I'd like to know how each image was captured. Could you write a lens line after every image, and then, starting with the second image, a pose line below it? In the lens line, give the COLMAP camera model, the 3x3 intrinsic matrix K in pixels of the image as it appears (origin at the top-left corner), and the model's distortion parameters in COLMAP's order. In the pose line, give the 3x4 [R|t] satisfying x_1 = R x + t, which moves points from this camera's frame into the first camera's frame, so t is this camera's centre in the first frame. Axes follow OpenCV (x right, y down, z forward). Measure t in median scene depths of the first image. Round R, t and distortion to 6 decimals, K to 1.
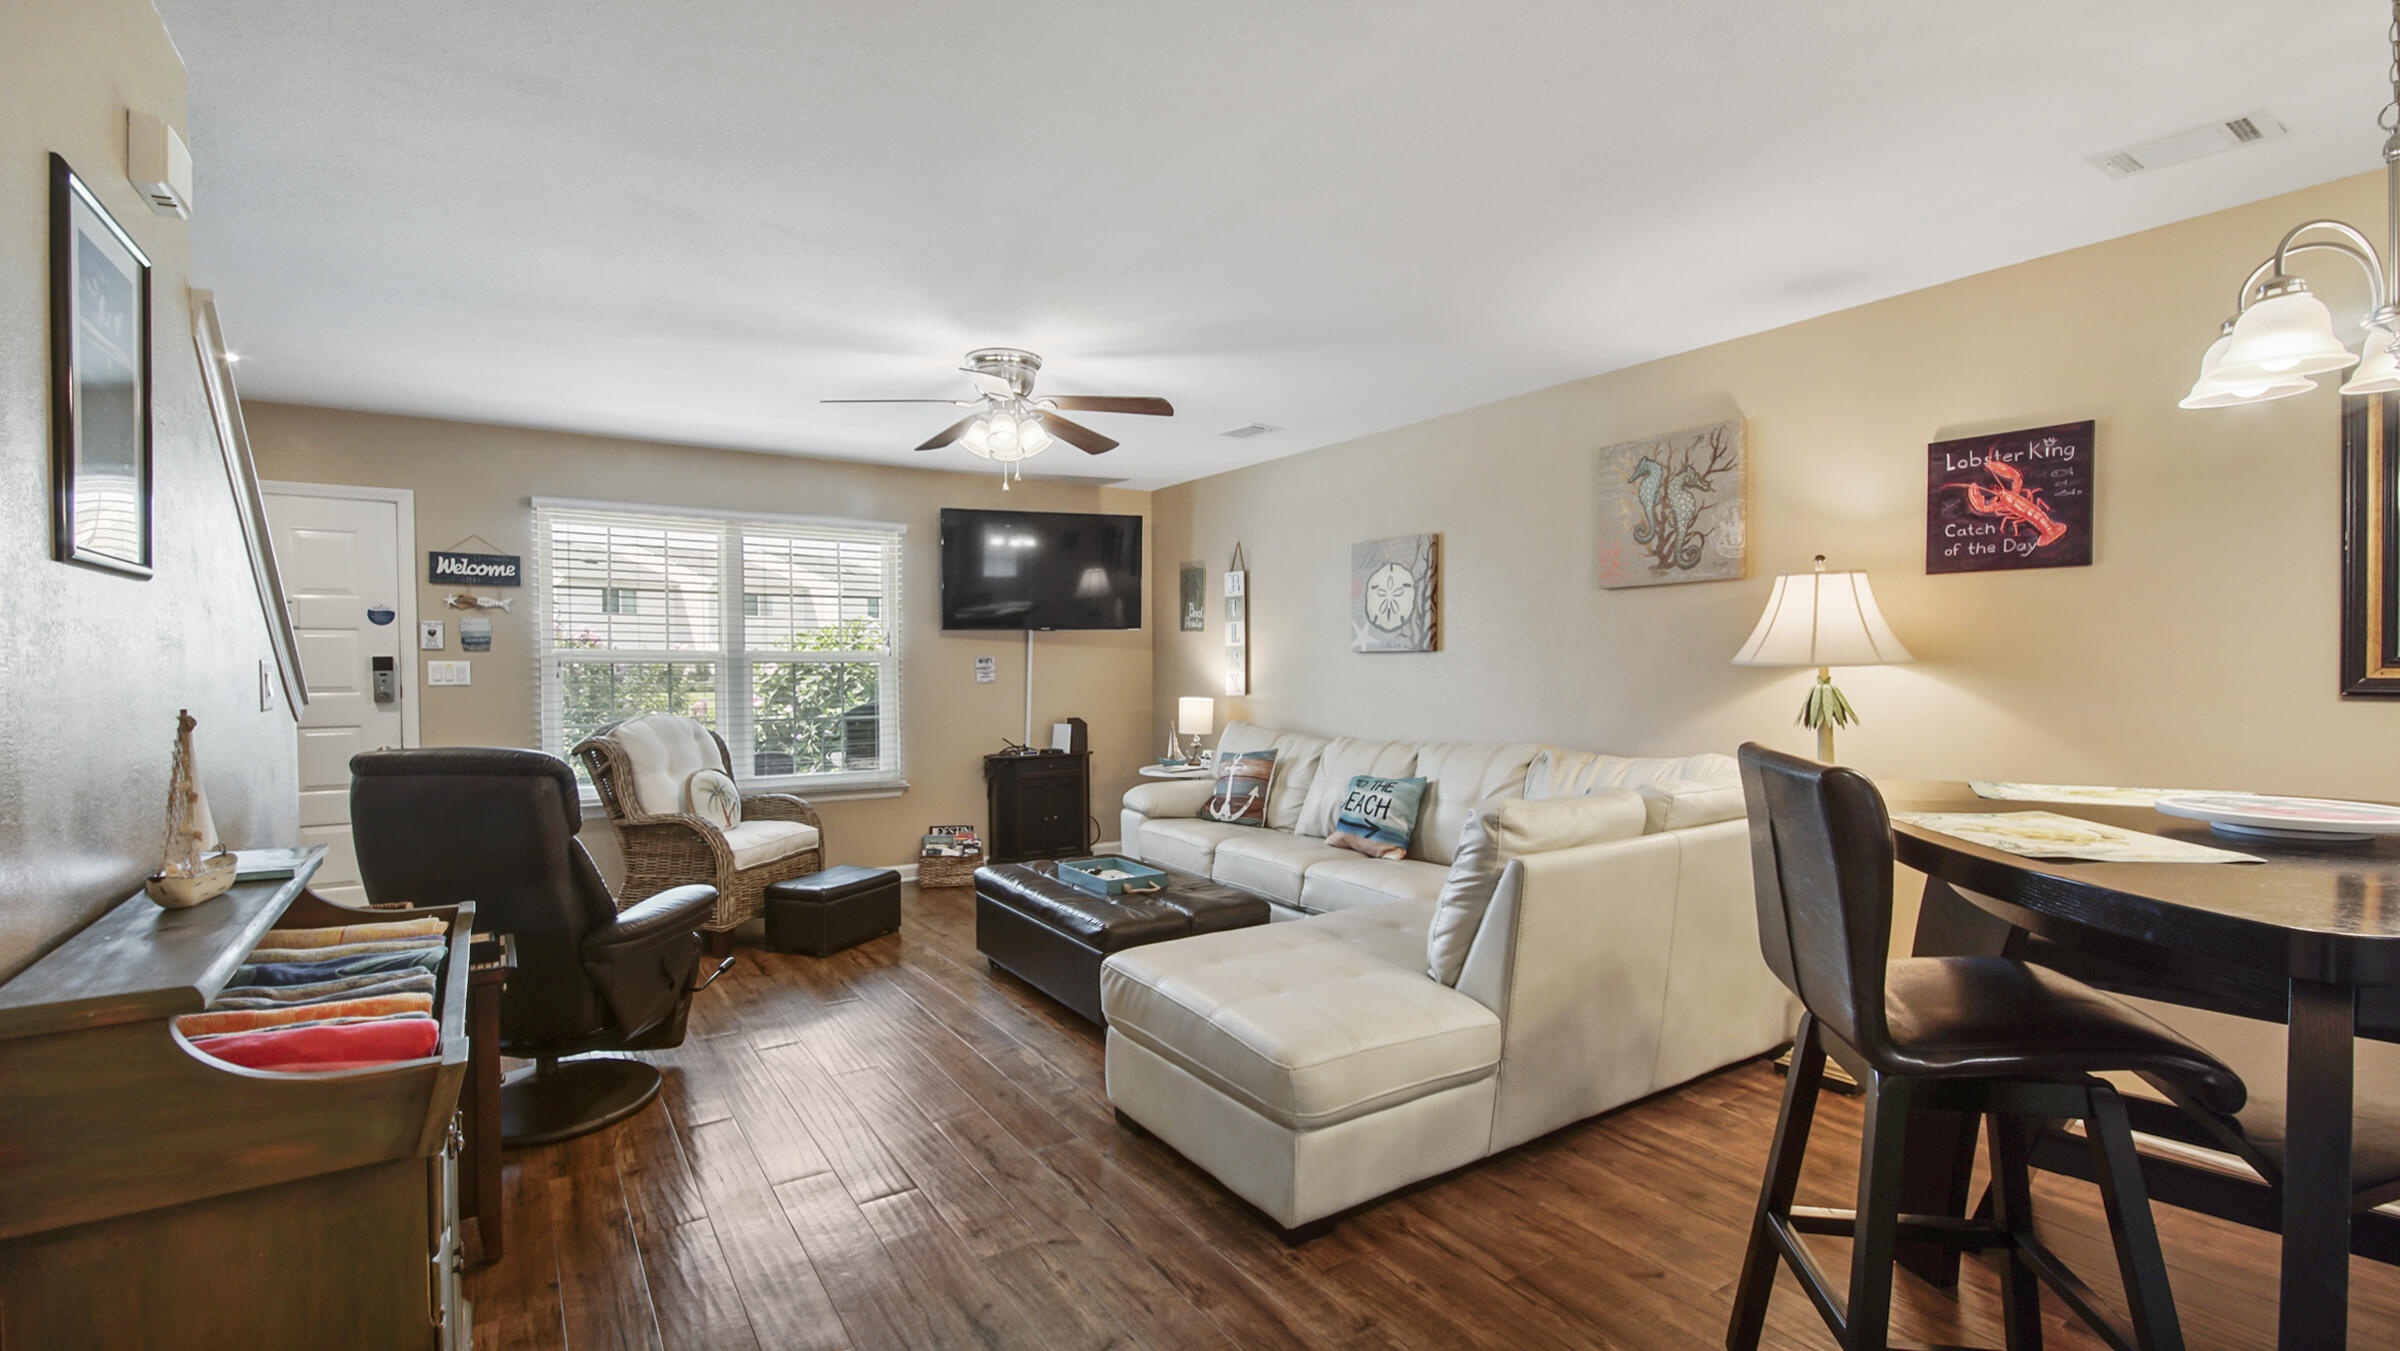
lens RADIAL K [[1072.0, 0, 1194.6], [0, 1072.0, 701.2], [0, 0, 1]] dist [0.040193, -0.024449]
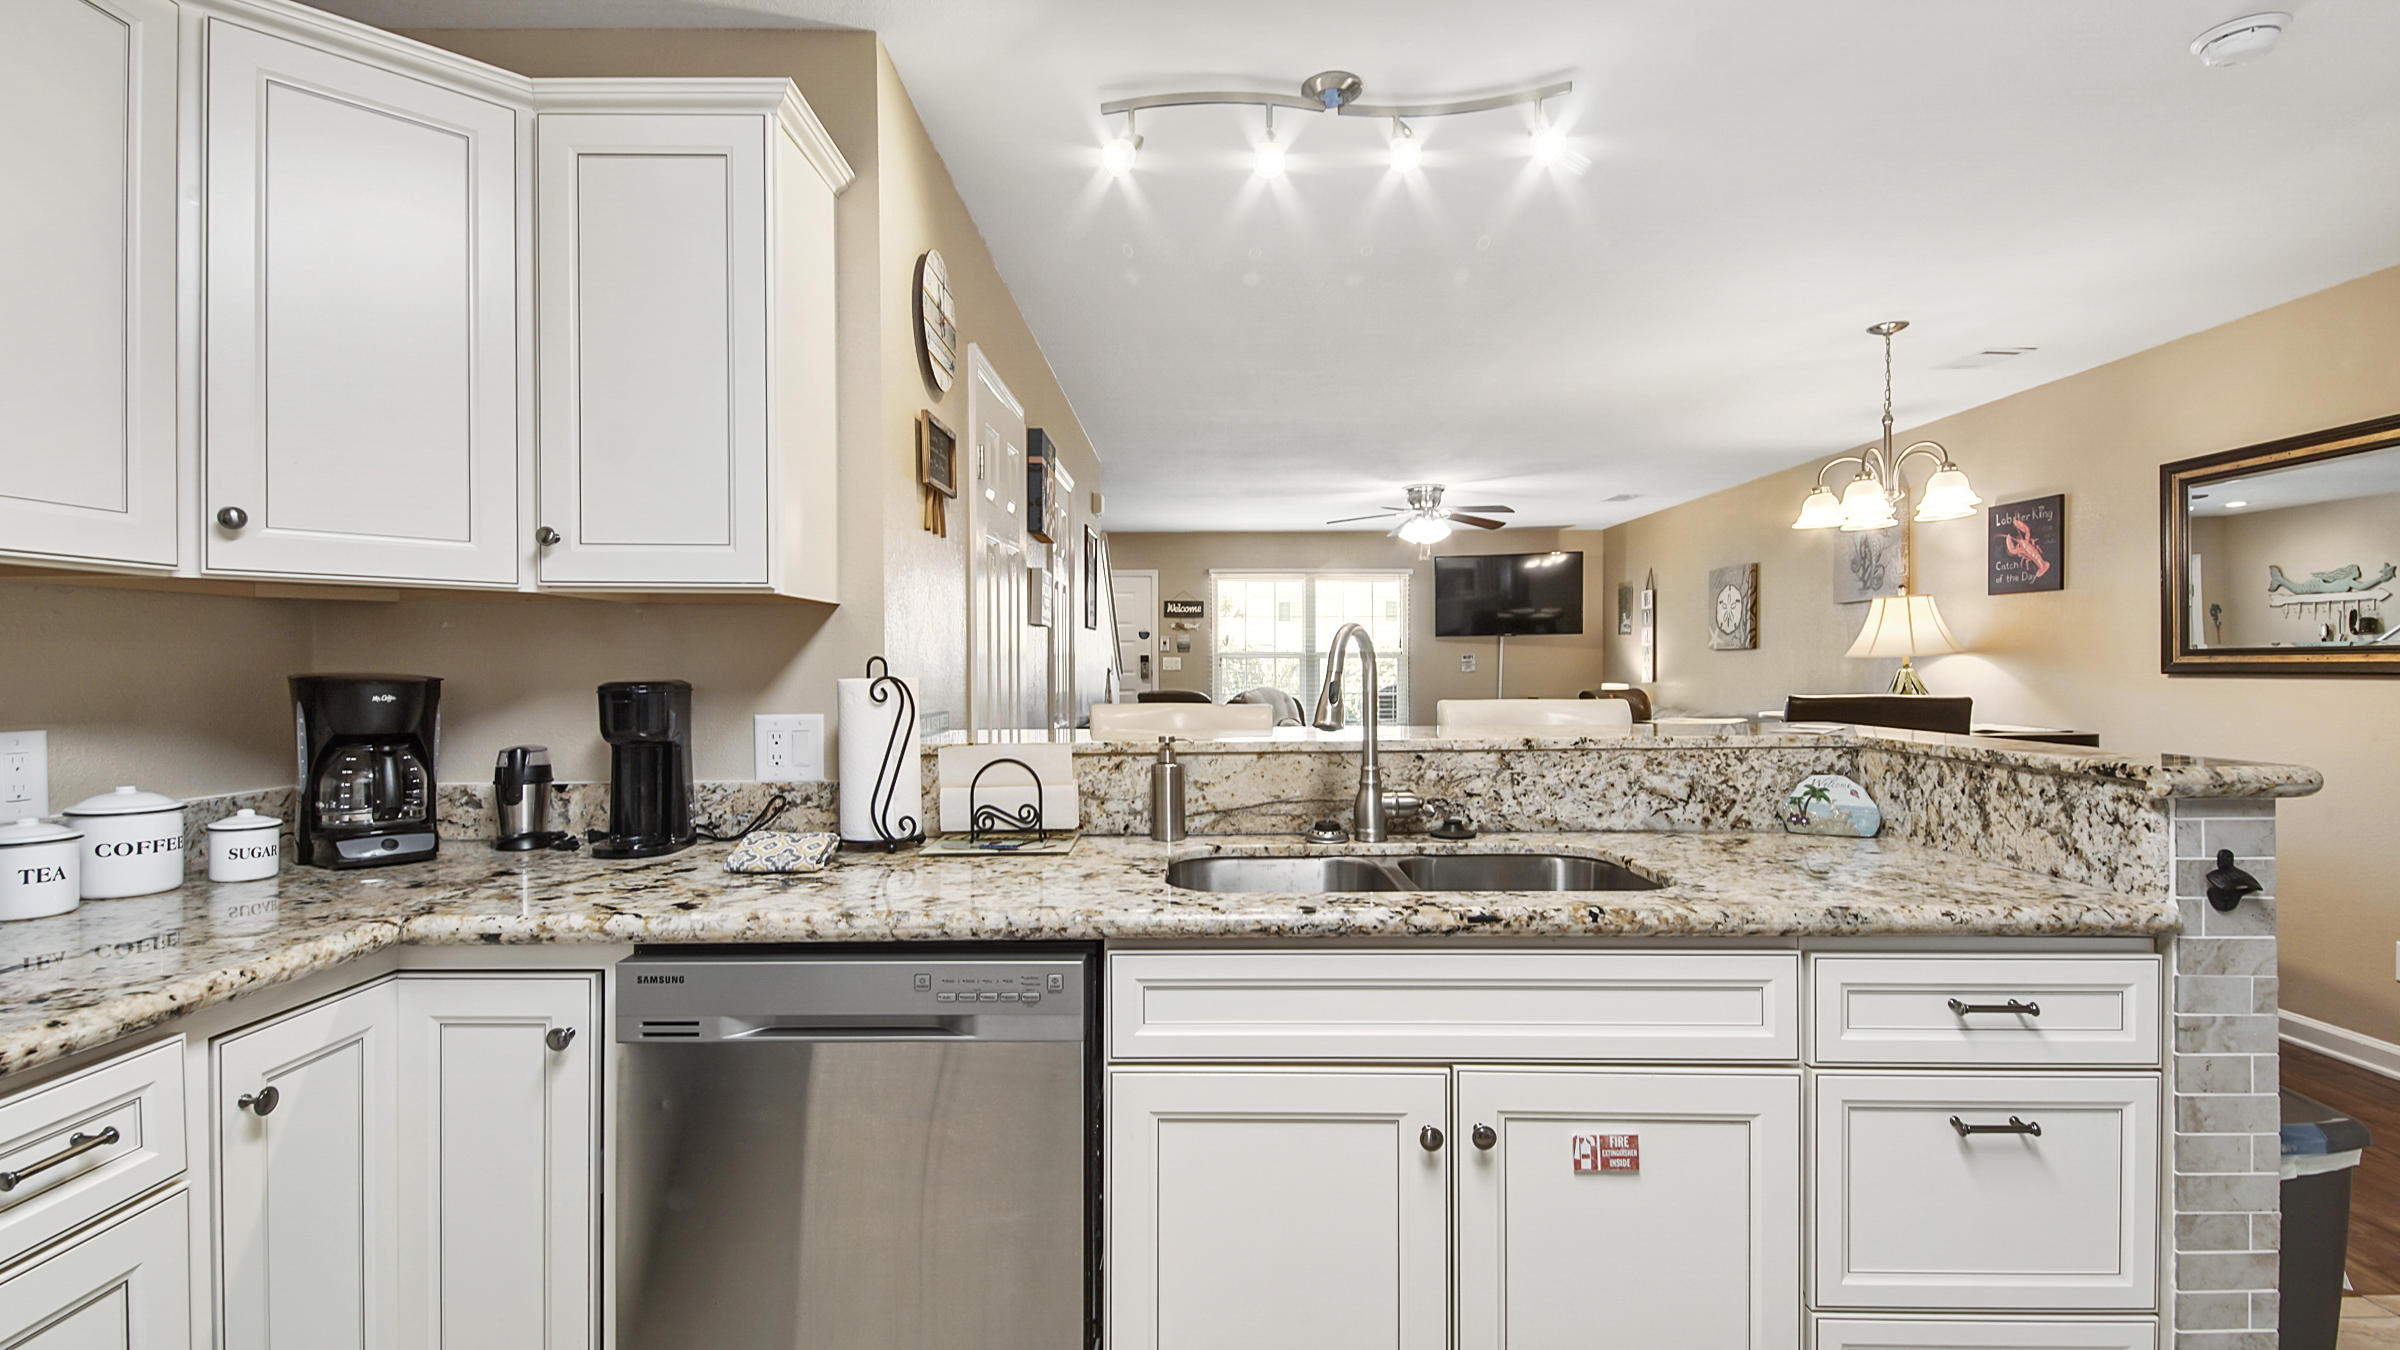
lens RADIAL K [[1062.7, 0, 1190.5], [0, 1062.7, 670.0], [0, 0, 1]] dist [0.042747, -0.024103]
pose [[0.830265, 0.004650, -0.557349, 0.381952], [-0.020695, 0.999533, -0.022488, 0.026113], [0.556984, 0.030206, 0.829974, -0.530471]]
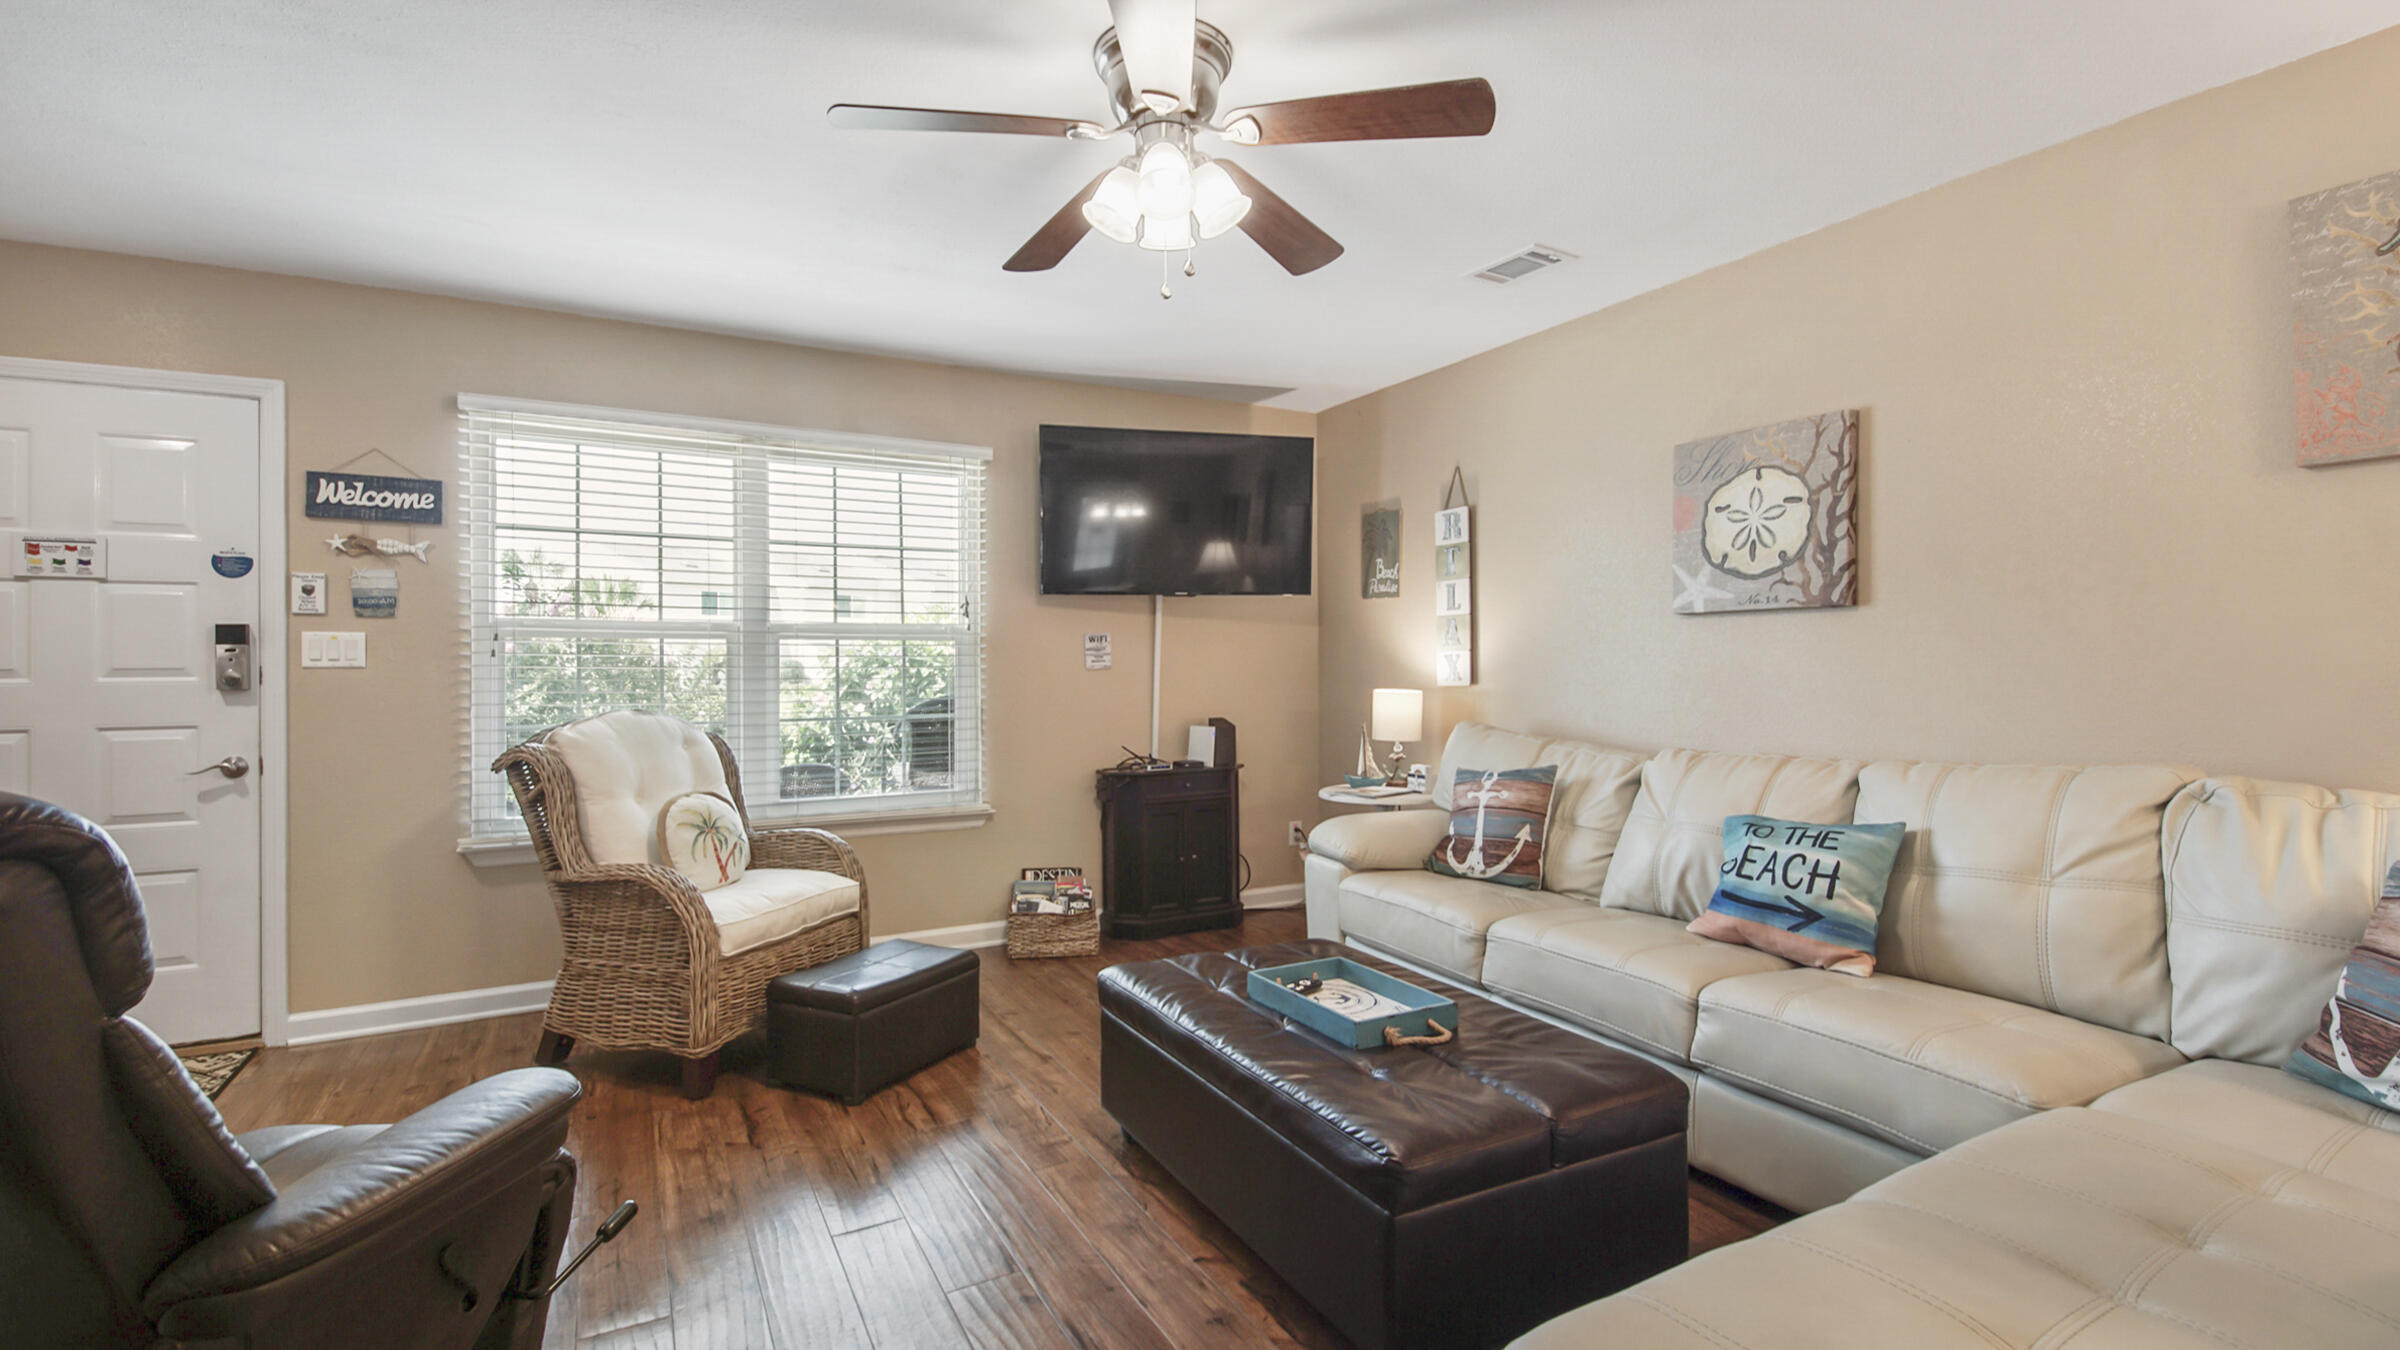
lens RADIAL K [[1062.7, 0, 1190.5], [0, 1062.7, 670.0], [0, 0, 1]] dist [0.042747, -0.024103]
pose [[0.996740, -0.002093, -0.080651, -0.094731], [-0.000546, 0.999466, -0.032683, 0.008950], [0.080676, 0.032621, 0.996206, 0.366453]]
